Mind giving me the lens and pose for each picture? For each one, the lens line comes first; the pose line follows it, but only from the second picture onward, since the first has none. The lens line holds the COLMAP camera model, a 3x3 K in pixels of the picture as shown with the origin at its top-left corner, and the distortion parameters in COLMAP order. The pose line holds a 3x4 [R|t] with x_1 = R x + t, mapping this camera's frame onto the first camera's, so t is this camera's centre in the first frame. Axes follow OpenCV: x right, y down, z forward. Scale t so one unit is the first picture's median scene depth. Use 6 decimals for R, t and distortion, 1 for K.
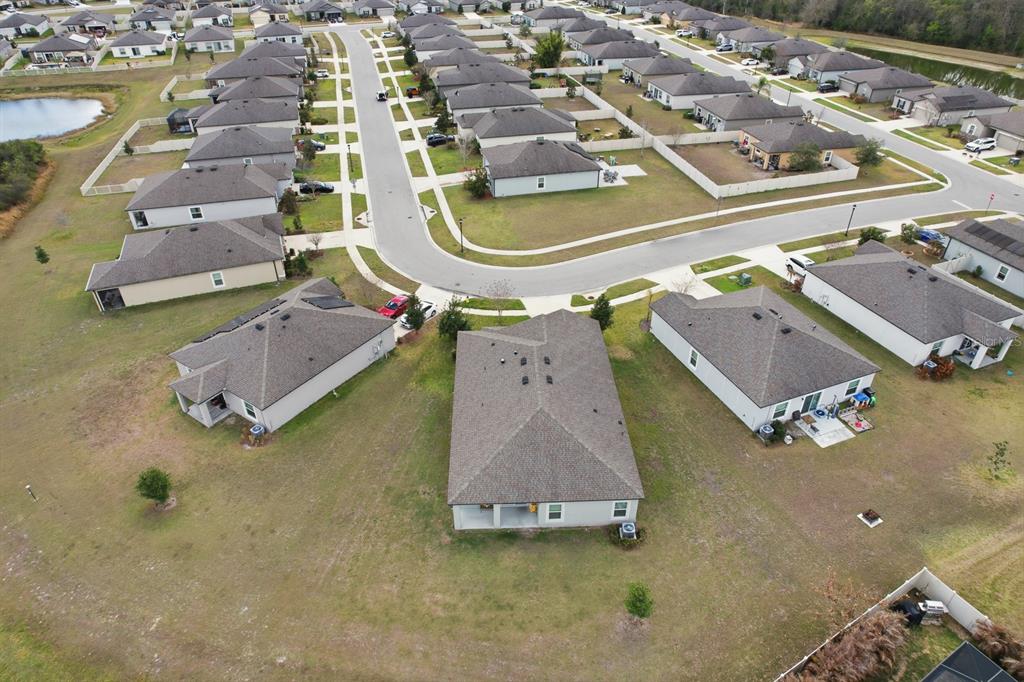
lens RADIAL K [[700.9, 0, 512.0], [0, 700.9, 341.0], [0, 0, 1]] dist [-0.055554, 0.000372]
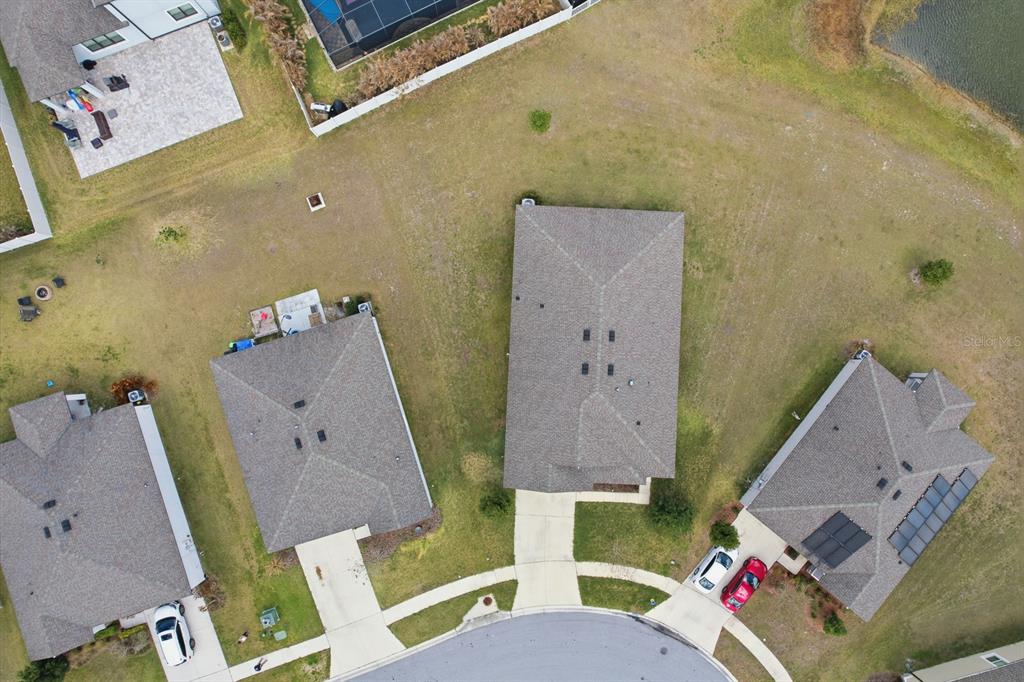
lens RADIAL K [[700.9, 0, 512.0], [0, 700.9, 341.0], [0, 0, 1]] dist [-0.055554, 0.000372]
pose [[-0.996235, -0.086568, -0.004750, 0.169097], [0.039299, -0.499740, 0.865284, -0.830306], [-0.077280, 0.861839, 0.501260, 0.565166]]
